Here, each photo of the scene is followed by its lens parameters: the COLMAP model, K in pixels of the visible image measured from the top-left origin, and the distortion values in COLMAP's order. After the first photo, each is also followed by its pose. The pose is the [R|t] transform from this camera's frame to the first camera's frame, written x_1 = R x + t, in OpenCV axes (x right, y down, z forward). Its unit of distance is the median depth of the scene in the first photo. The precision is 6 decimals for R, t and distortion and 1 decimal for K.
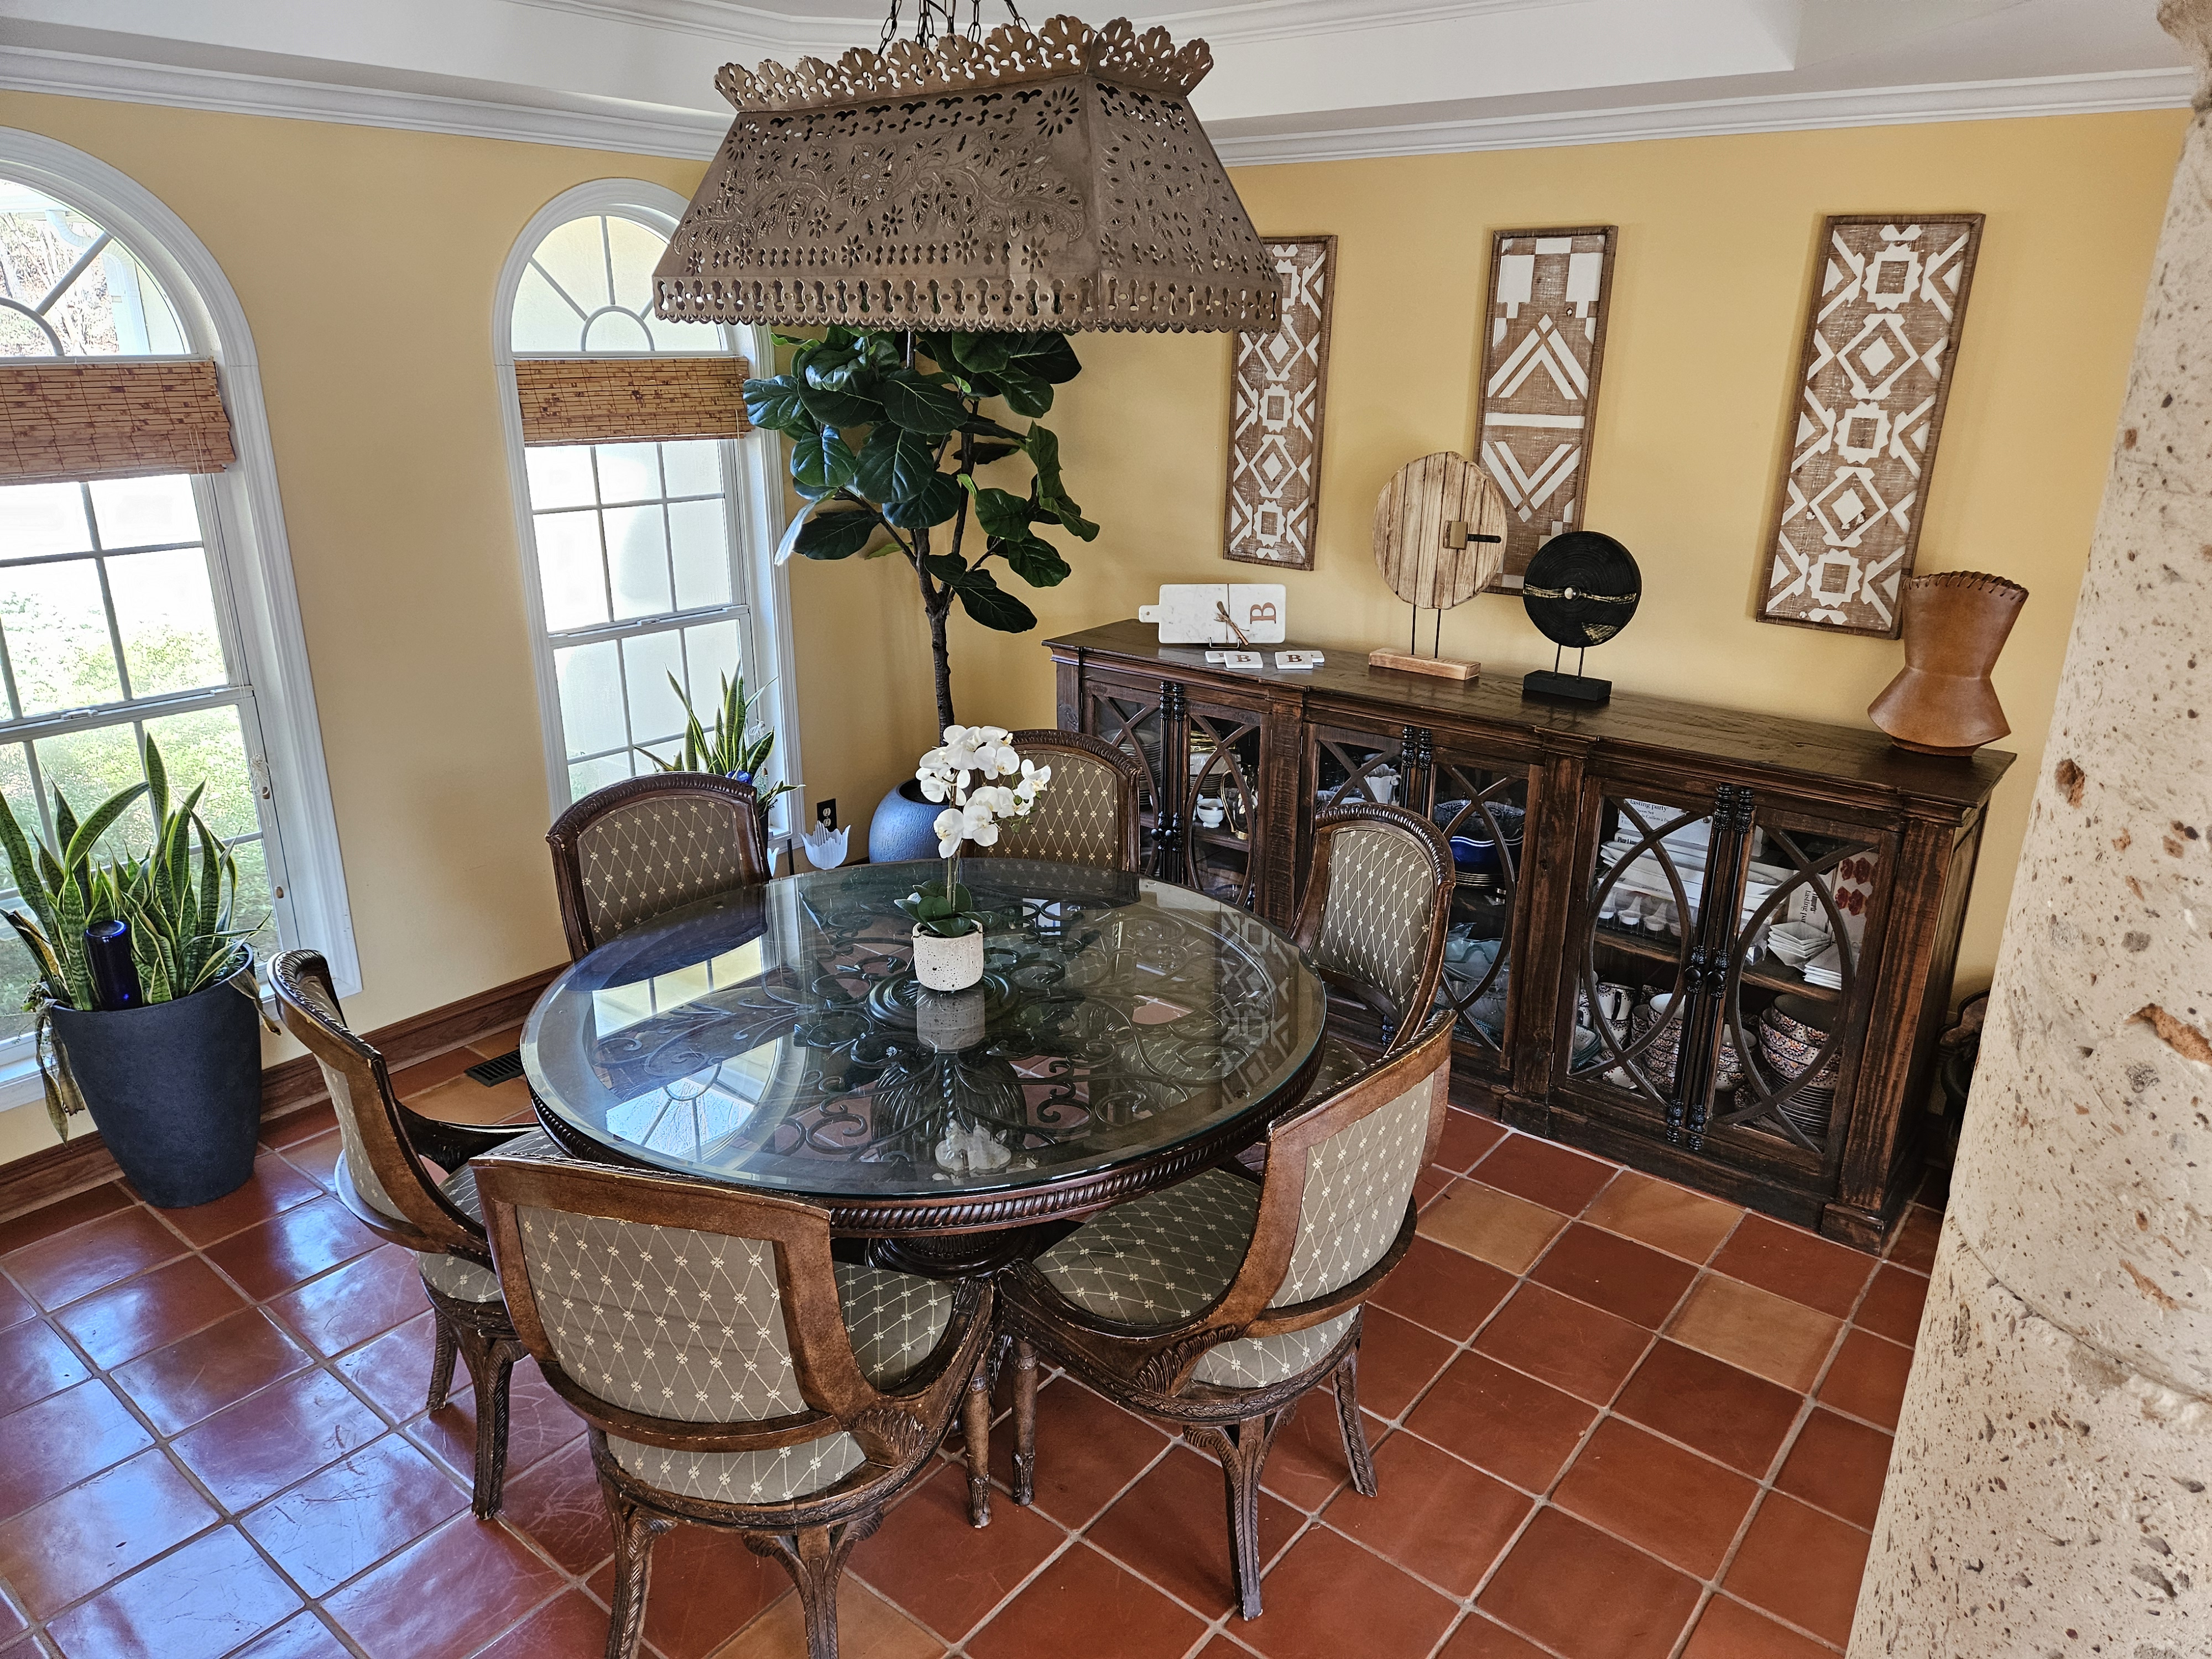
lens RADIAL K [[1480.4, 0, 1114.2], [0, 1480.4, 814.6], [0, 0, 1]] dist [0.037151, -0.008449]
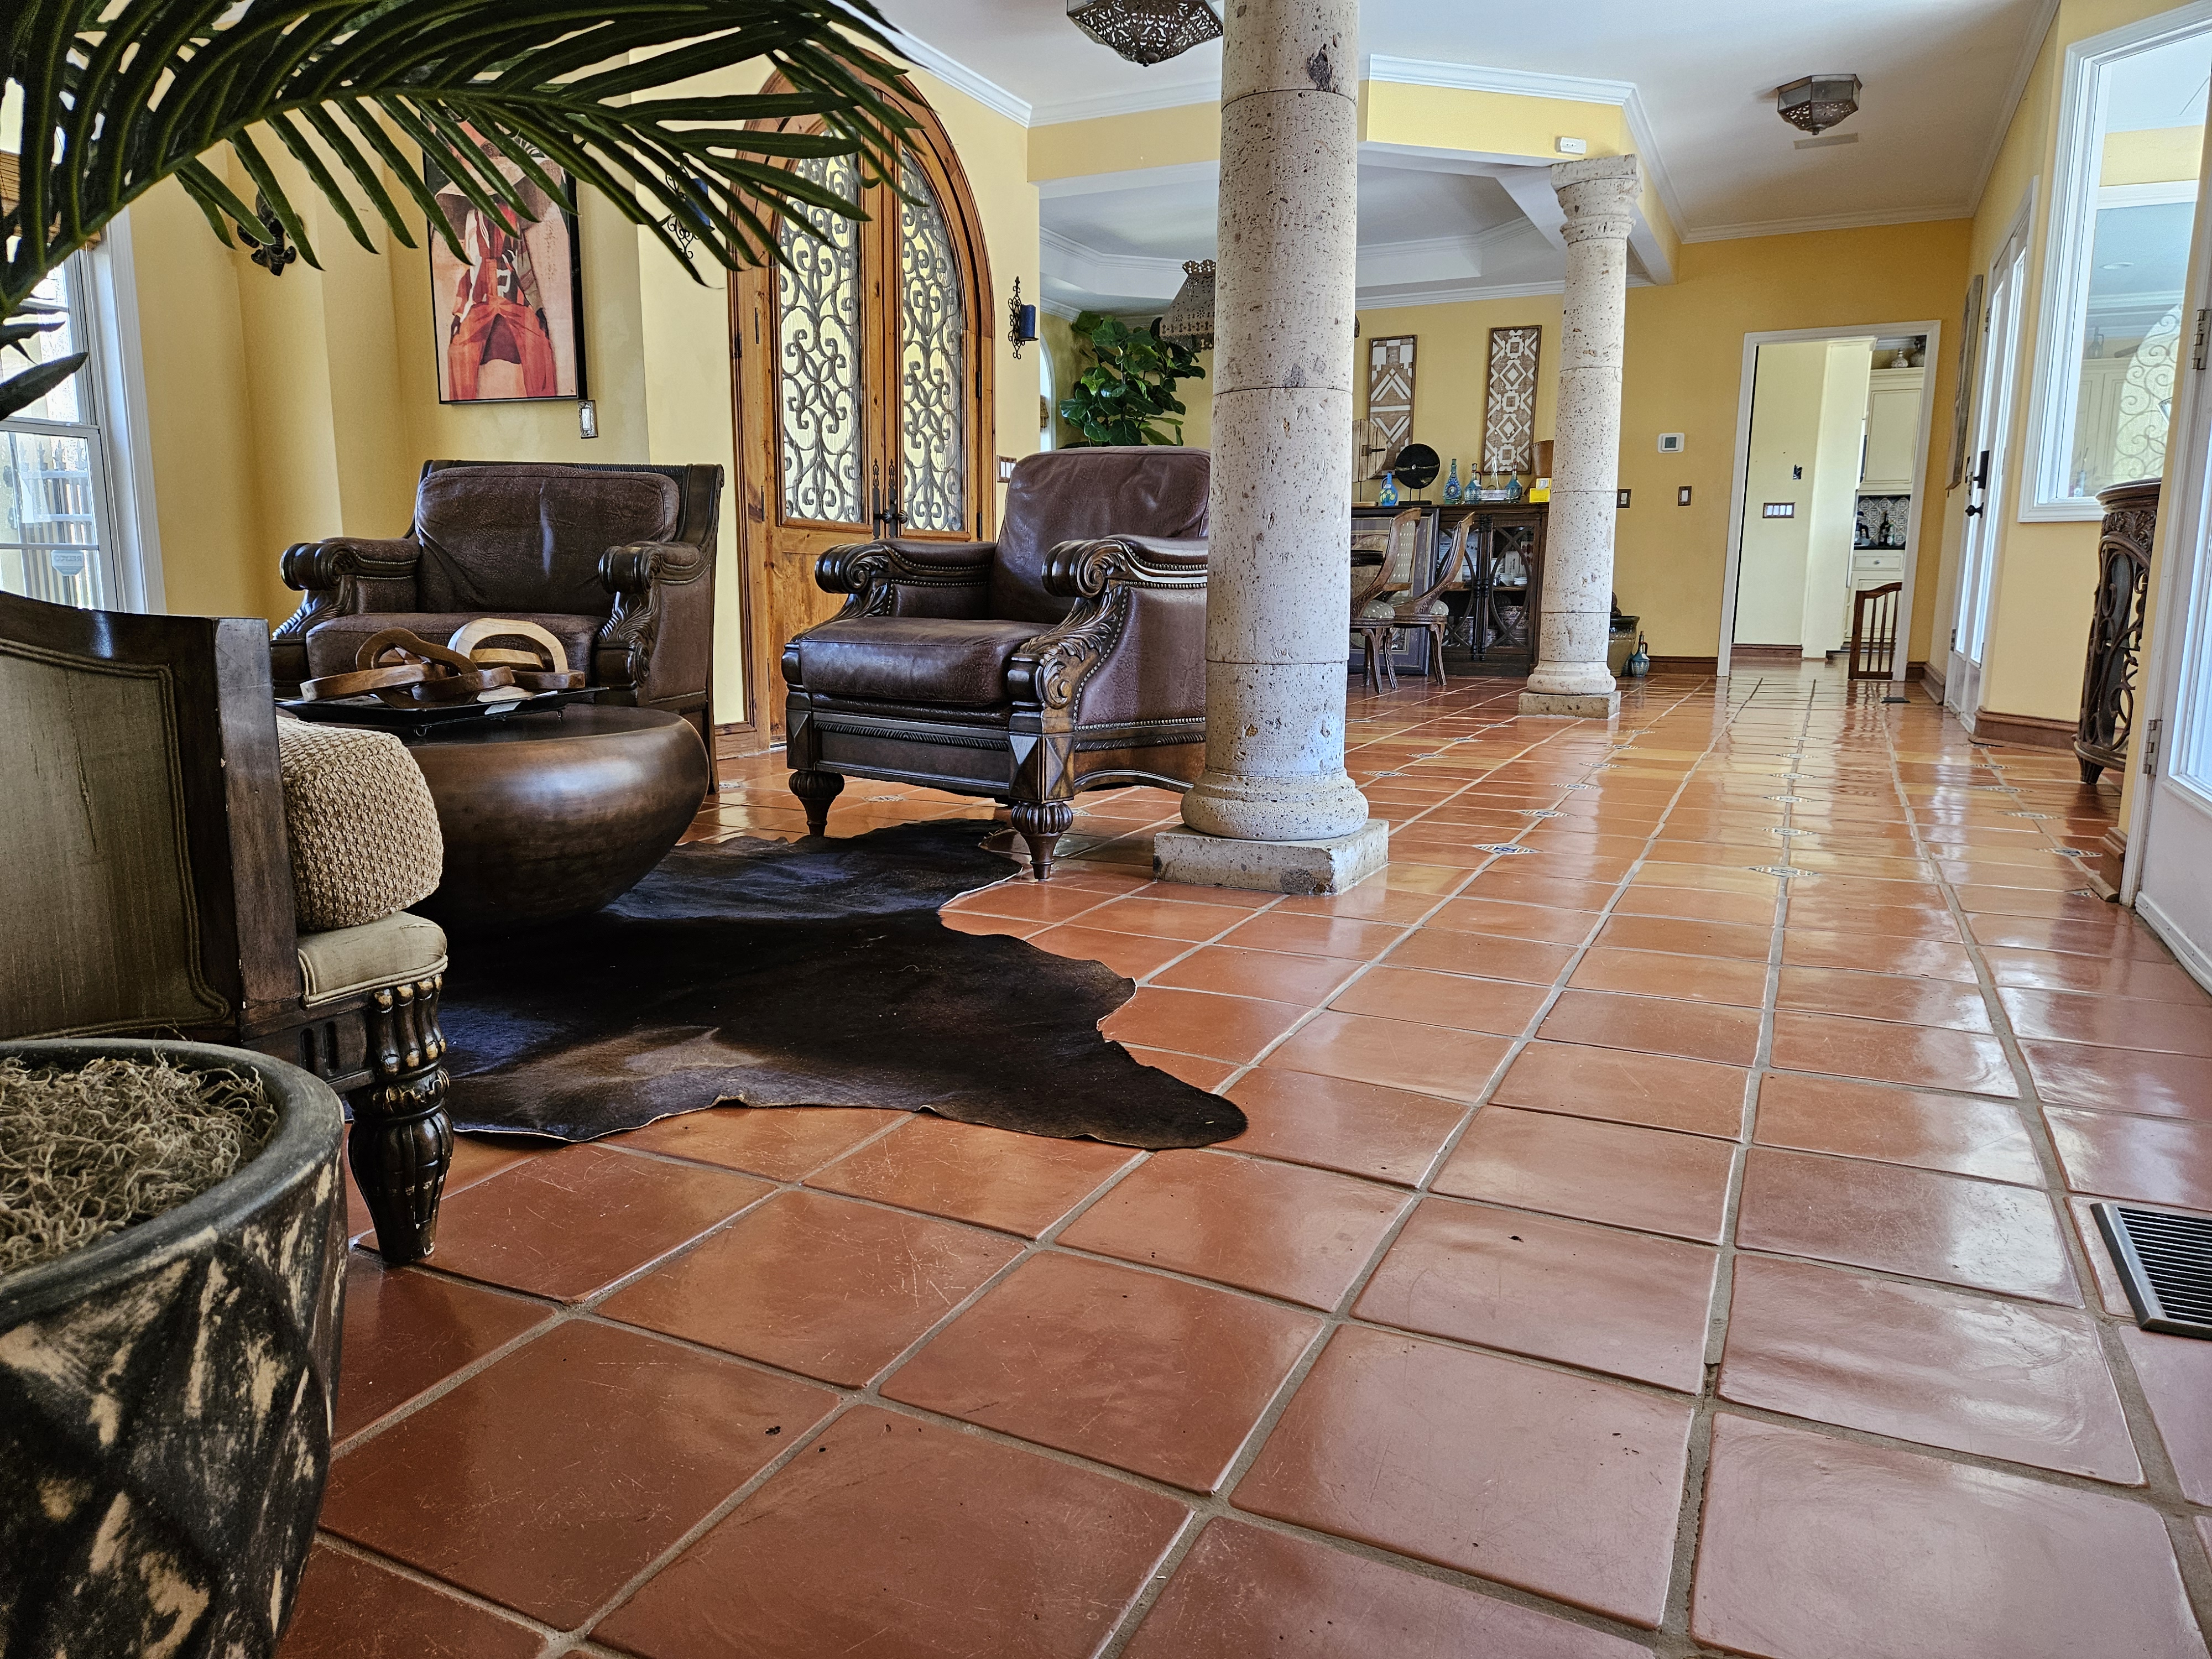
lens RADIAL K [[1480.4, 0, 1096.9], [0, 1480.4, 835.3], [0, 0, 1]] dist [0.037151, -0.008449]
pose [[0.974797, -0.040171, 0.219448, -0.895899], [0.073836, 0.986312, -0.147433, 0.893516], [-0.210522, 0.159920, 0.964420, -1.391622]]
